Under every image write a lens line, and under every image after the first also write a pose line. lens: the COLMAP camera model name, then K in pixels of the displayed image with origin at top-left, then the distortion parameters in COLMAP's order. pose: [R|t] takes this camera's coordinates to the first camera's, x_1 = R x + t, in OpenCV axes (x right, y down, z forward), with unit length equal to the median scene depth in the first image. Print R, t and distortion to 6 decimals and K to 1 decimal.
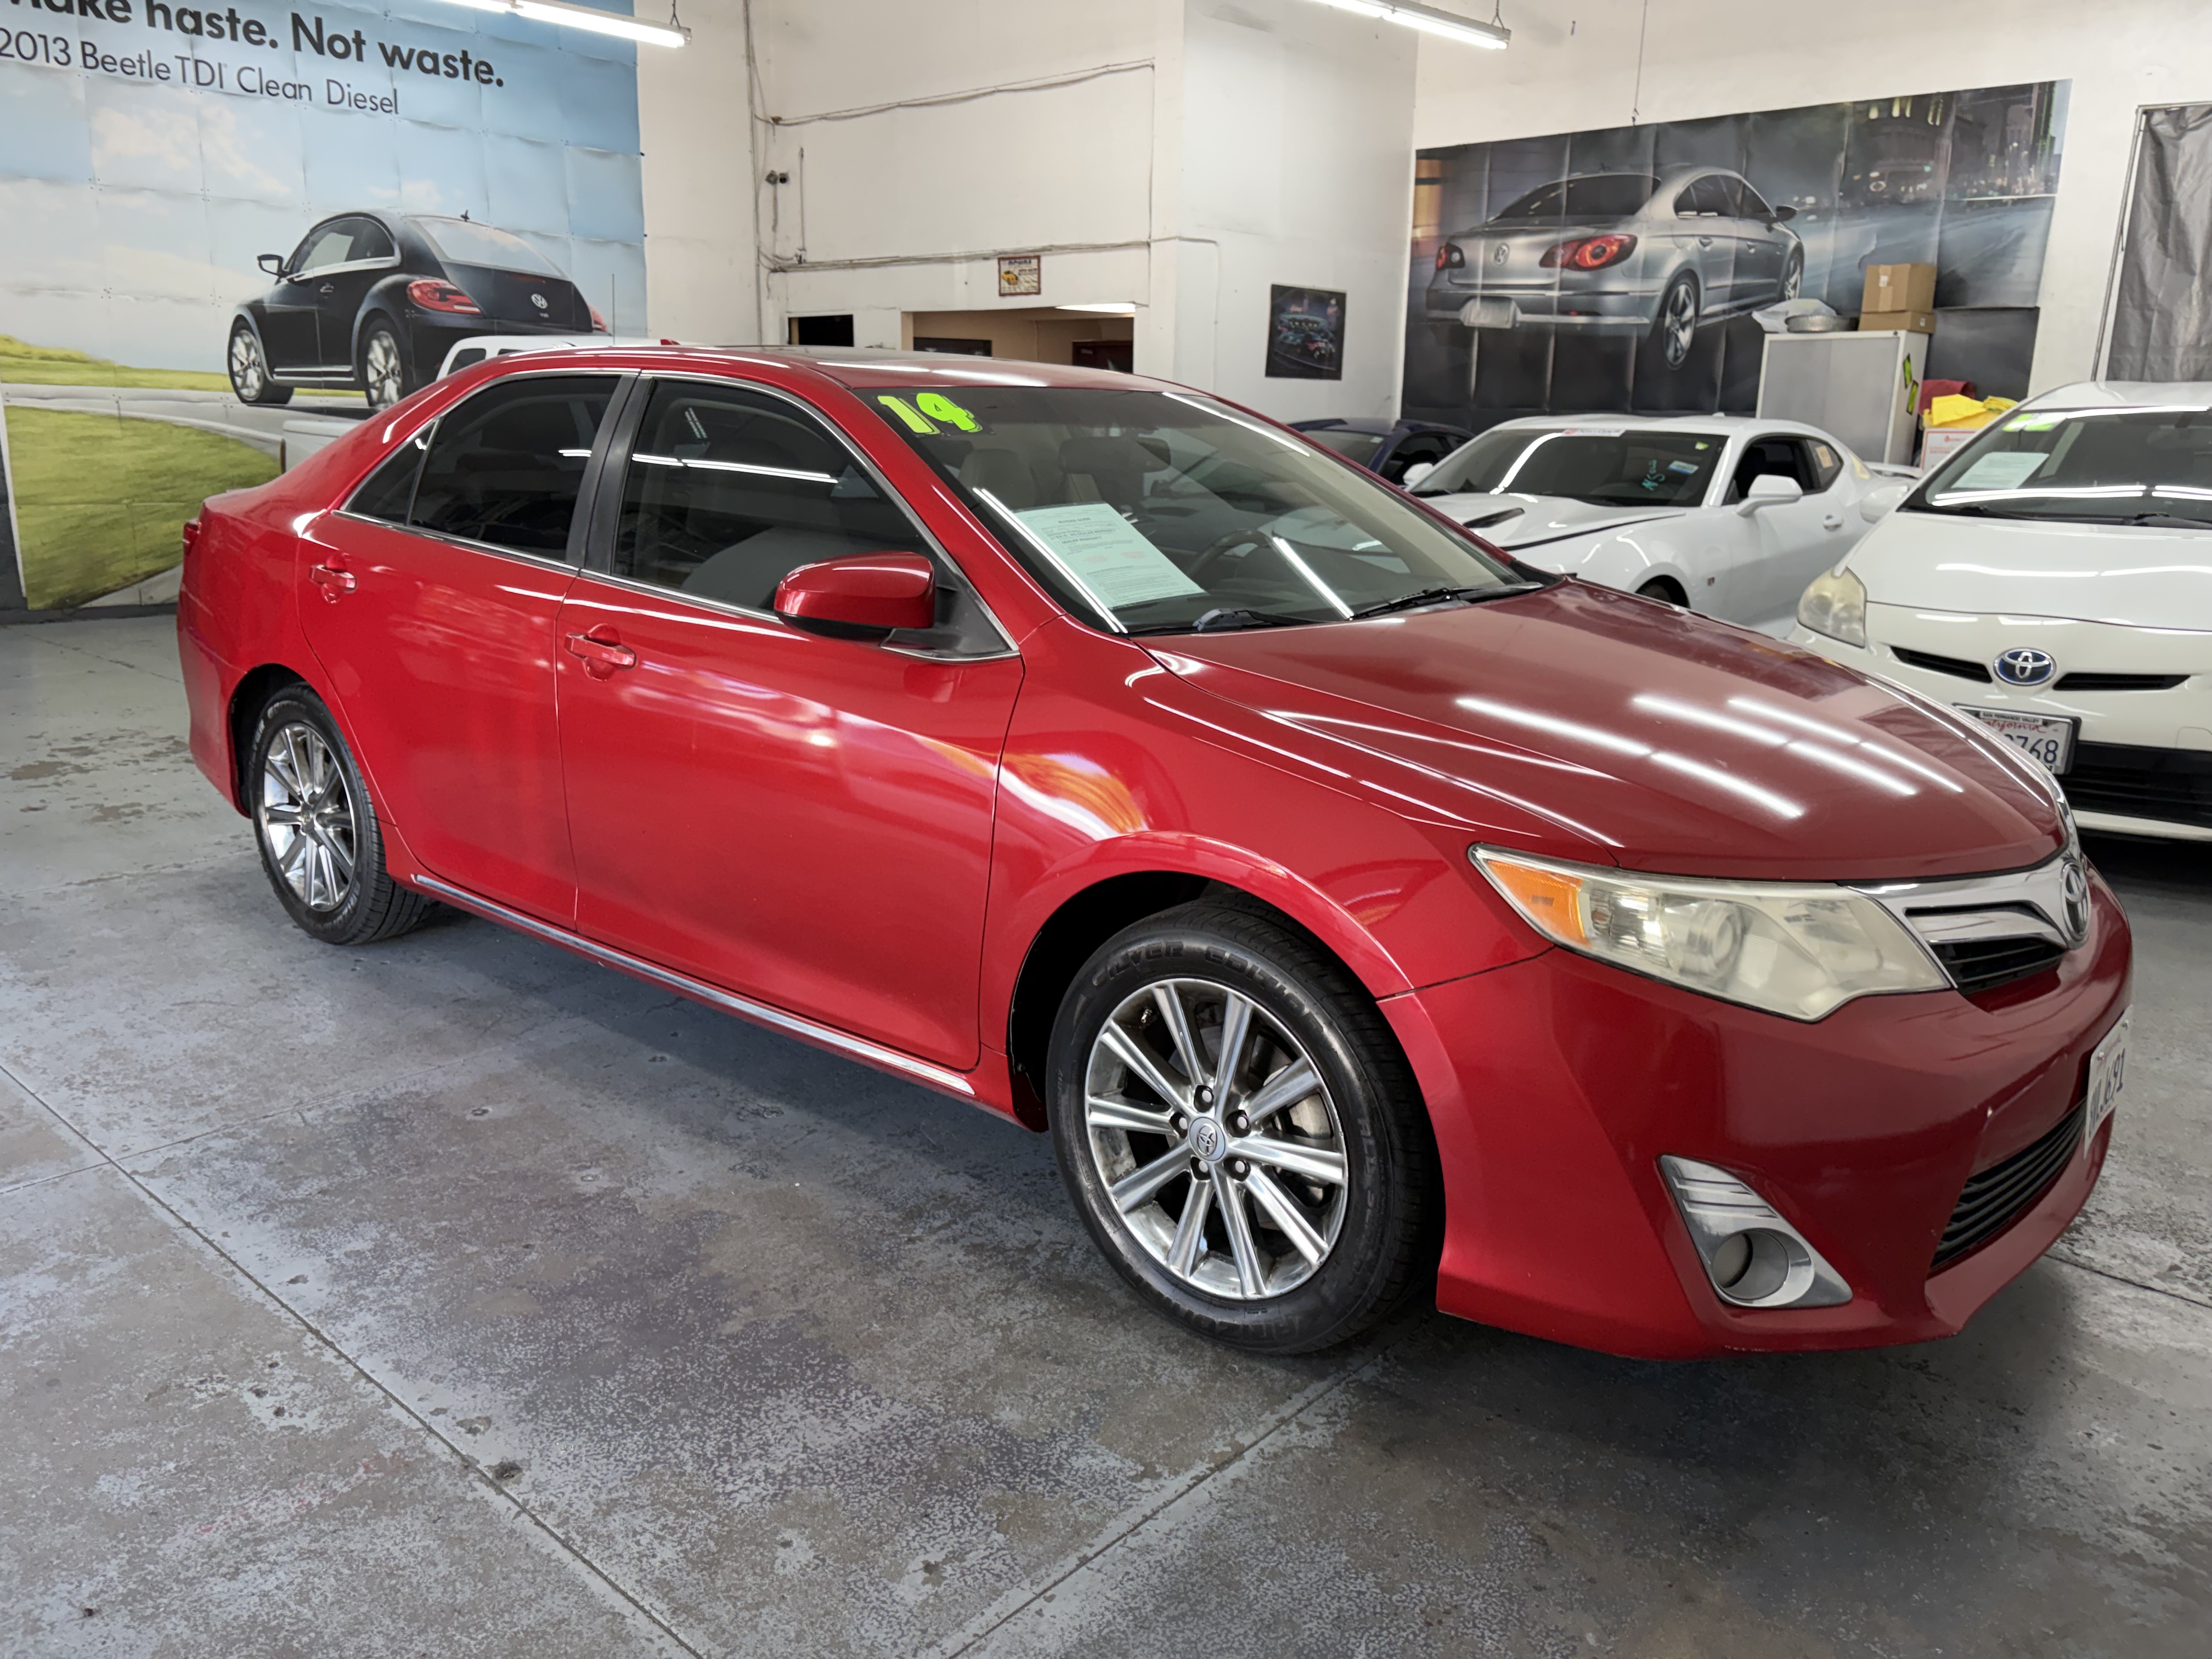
lens RADIAL K [[1682.7, 0, 1092.8], [0, 1682.7, 817.7], [0, 0, 1]] dist [0.043334, -0.042278]
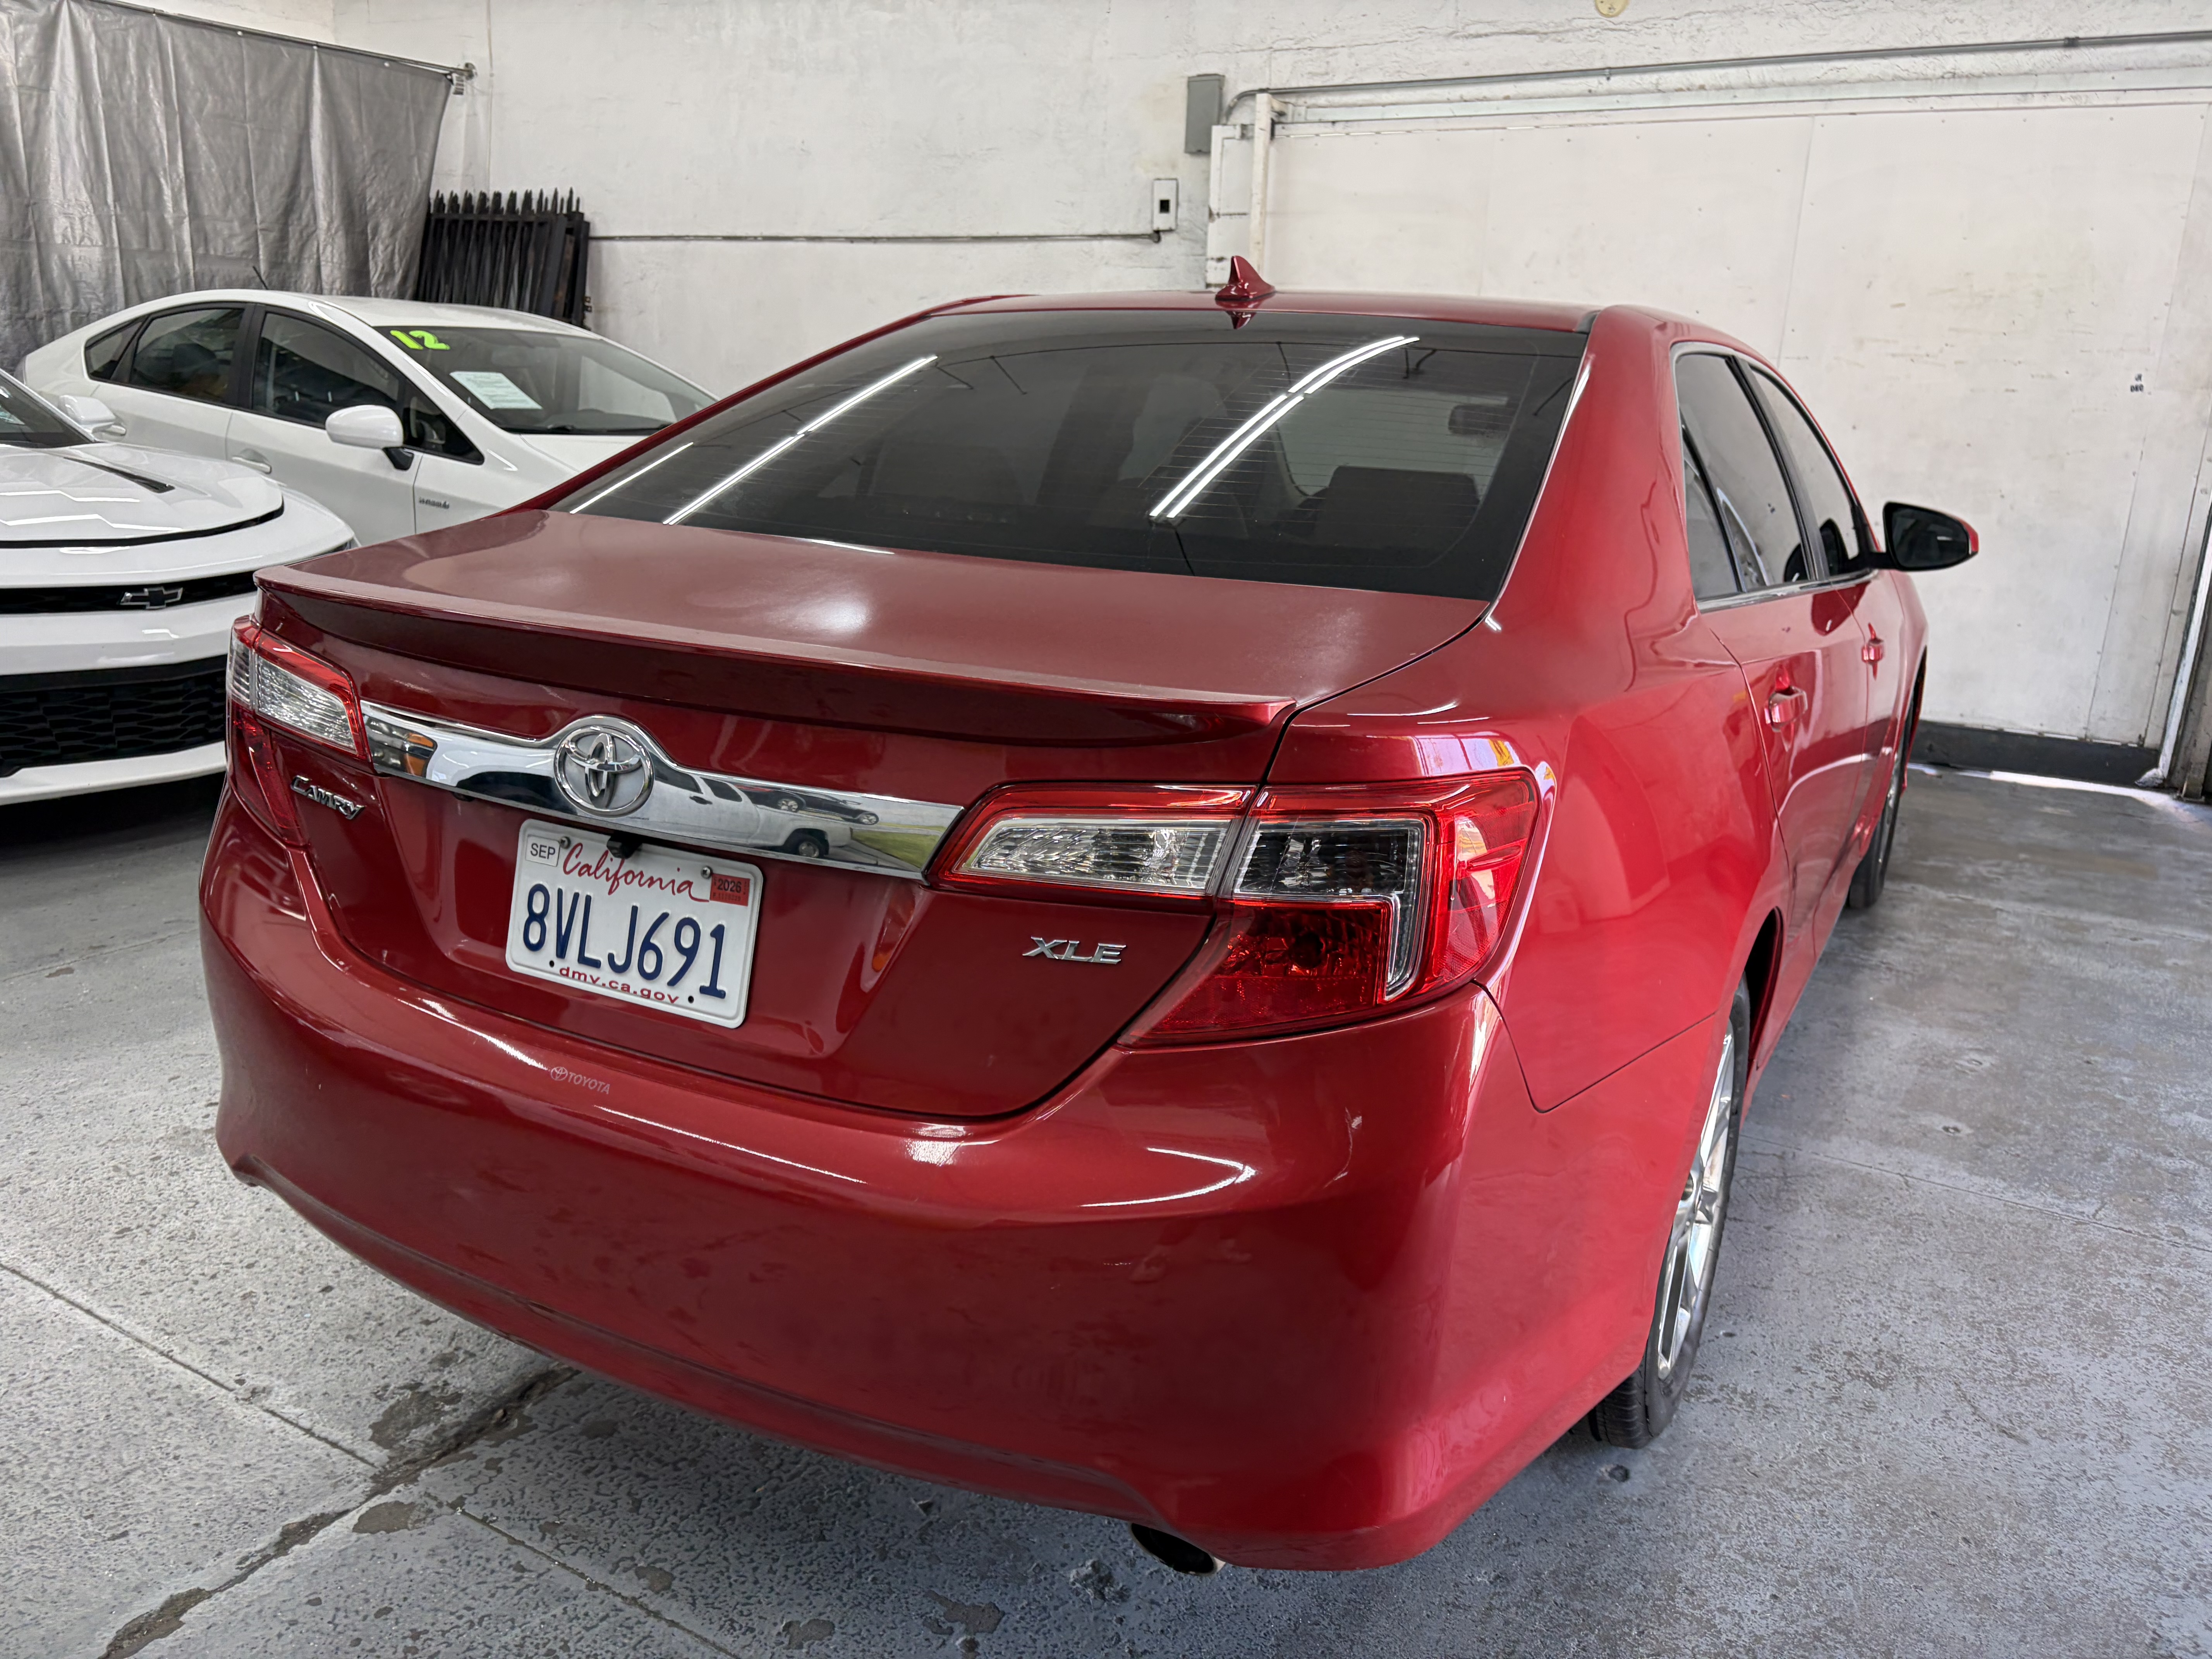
lens RADIAL K [[1682.7, 0, 1108.7], [0, 1682.7, 837.2], [0, 0, 1]] dist [0.043334, -0.042278]
pose [[-0.205821, -0.282788, 0.936840, -0.752934], [0.188558, 0.927937, 0.321526, -0.261311], [-0.960252, 0.242825, -0.137667, 1.035669]]
